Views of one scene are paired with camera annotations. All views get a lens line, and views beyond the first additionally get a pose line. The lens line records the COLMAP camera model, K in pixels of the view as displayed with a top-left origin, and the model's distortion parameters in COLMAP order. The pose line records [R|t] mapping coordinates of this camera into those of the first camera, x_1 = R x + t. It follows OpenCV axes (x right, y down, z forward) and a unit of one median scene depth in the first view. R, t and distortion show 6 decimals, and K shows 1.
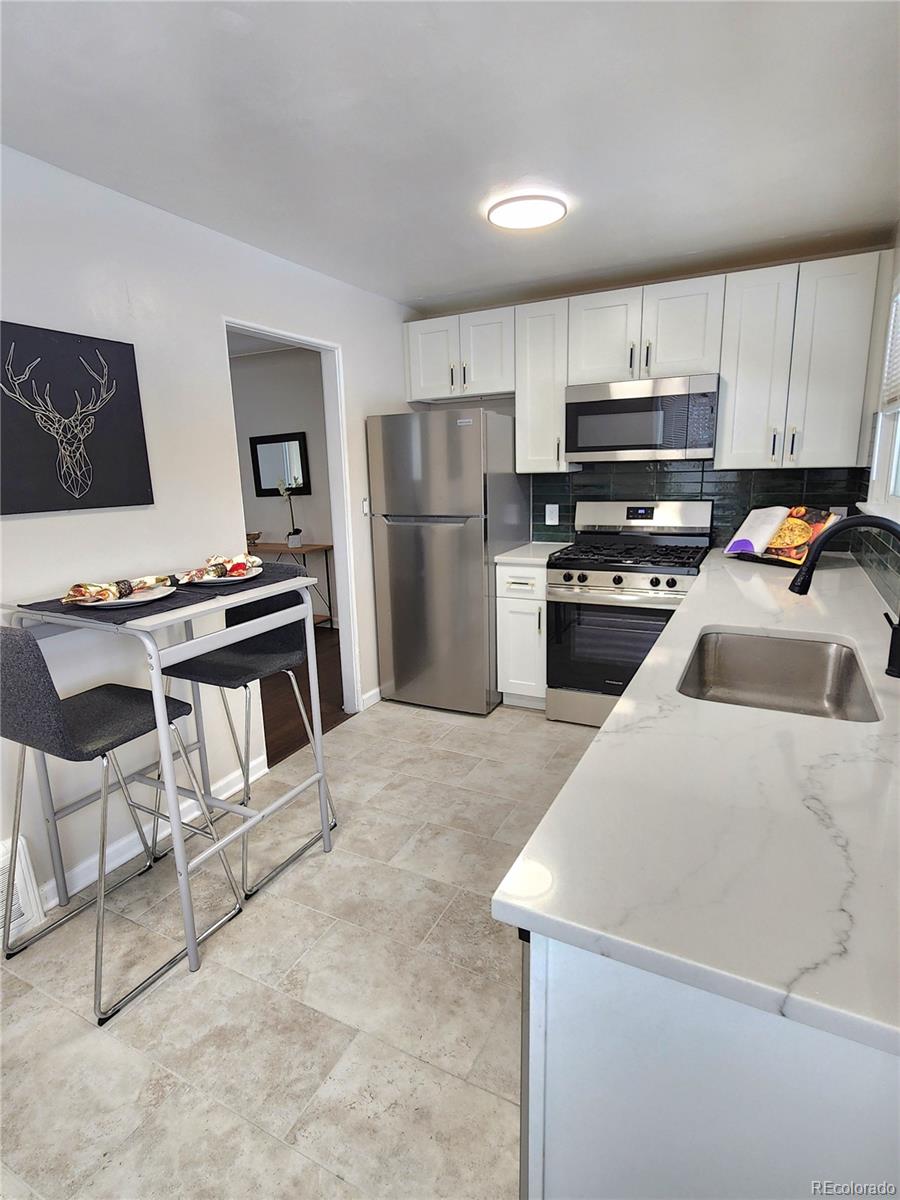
lens RADIAL K [[626.3, 0, 447.0], [0, 626.3, 598.7], [0, 0, 1]] dist [-0.002287, 0.000981]
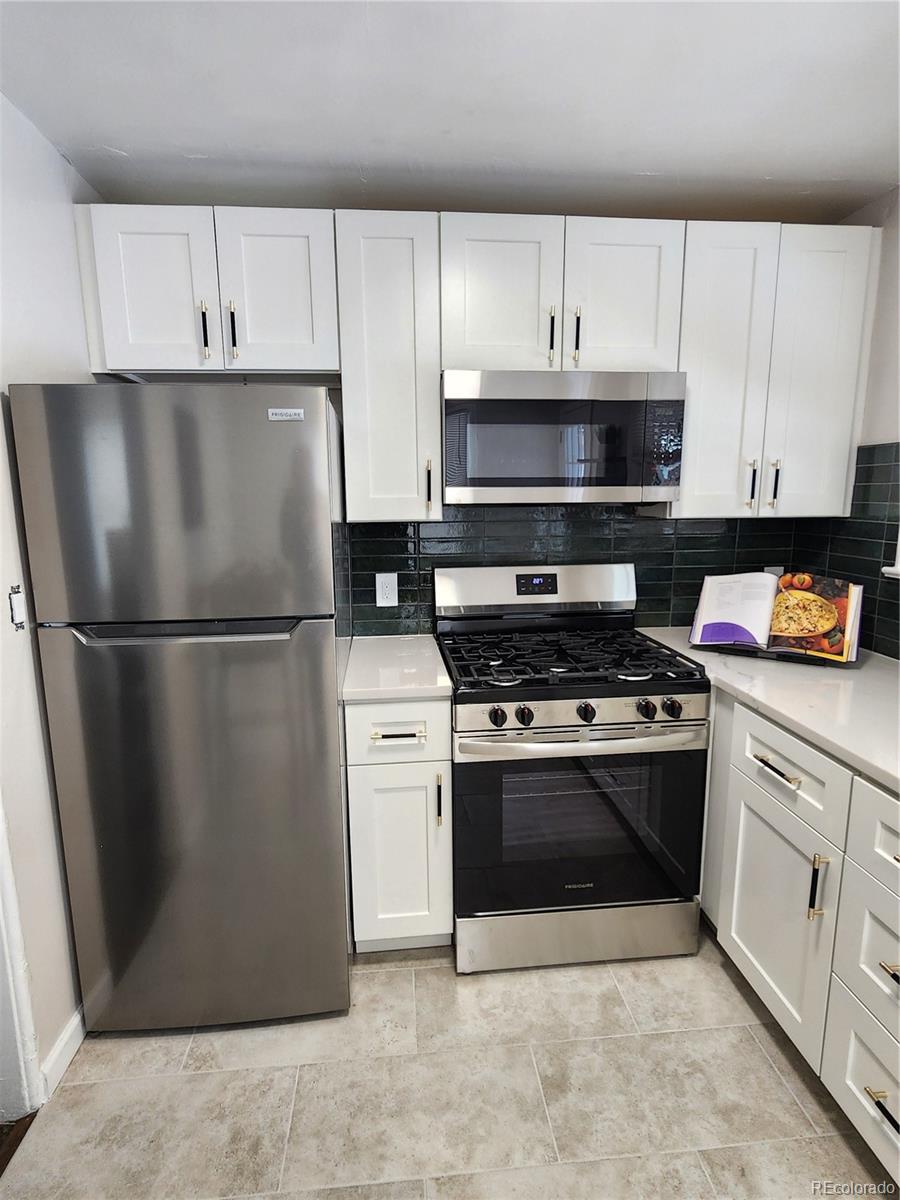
lens RADIAL K [[626.3, 0, 447.0], [0, 626.3, 598.7], [0, 0, 1]] dist [-0.002287, 0.000981]
pose [[0.842082, -0.070176, 0.534764, -0.125146], [0.099892, 0.994638, -0.026773, -0.126464], [-0.530018, 0.075964, 0.844577, 0.566280]]
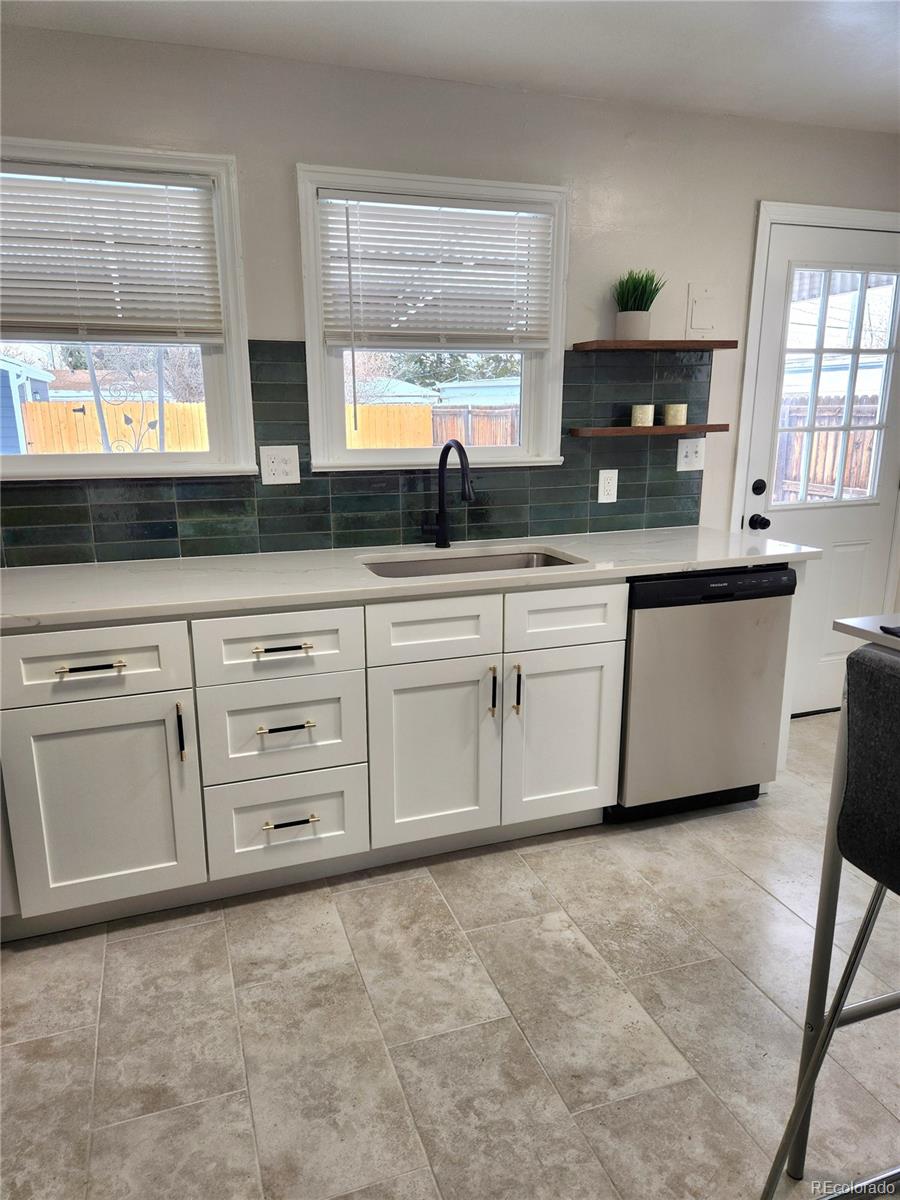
lens RADIAL K [[801.1, 0, 442.9], [0, 801.1, 603.3], [0, 0, 1]] dist [0.044598, -0.002822]
pose [[-0.724651, -0.135570, 0.675649, -0.267408], [0.172122, 0.913774, 0.367955, -0.209621], [-0.667274, 0.382933, -0.638833, 1.044960]]
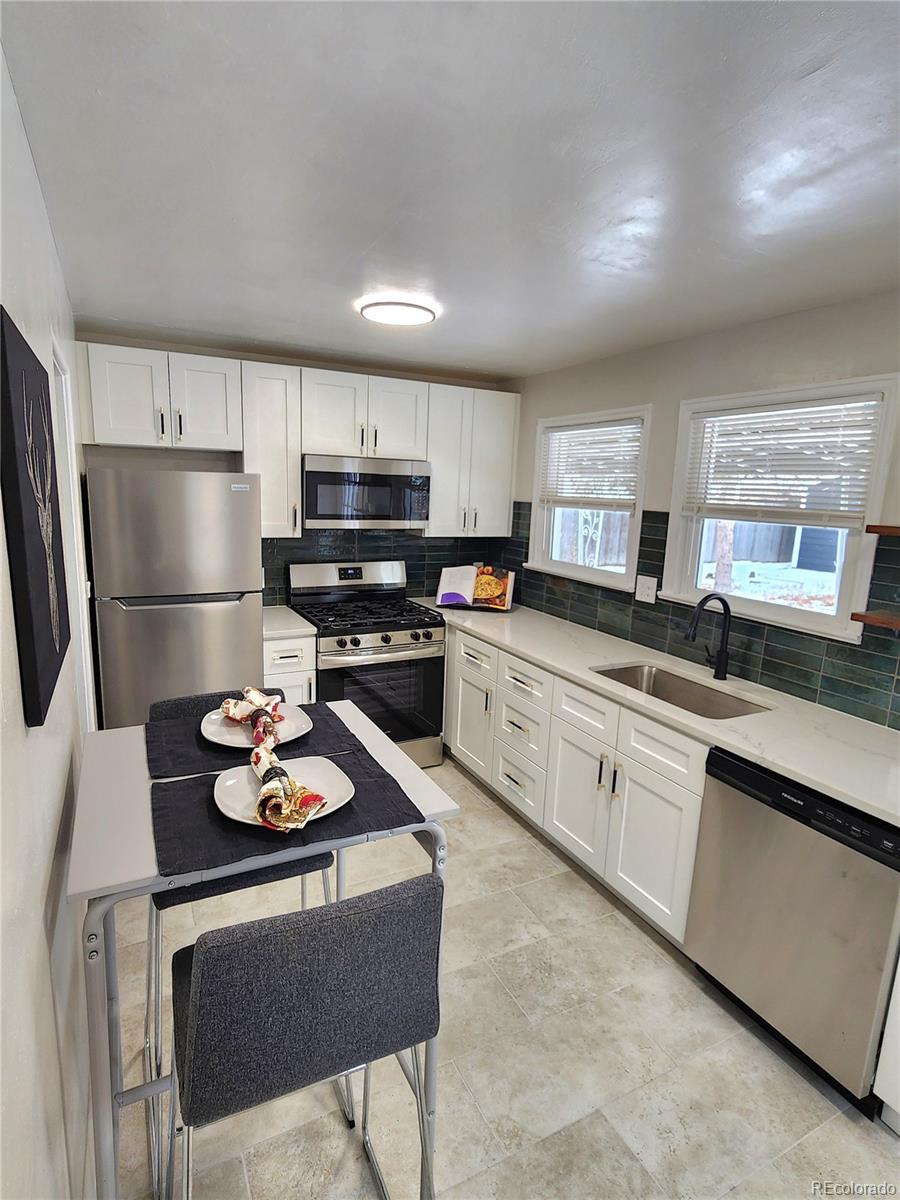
lens RADIAL K [[626.3, 0, 447.0], [0, 626.3, 598.7], [0, 0, 1]] dist [-0.002287, 0.000981]
pose [[0.574960, -0.097665, 0.812332, -0.537861], [0.123197, 0.991864, 0.032053, -0.119371], [-0.808853, 0.081648, 0.582314, 0.261010]]
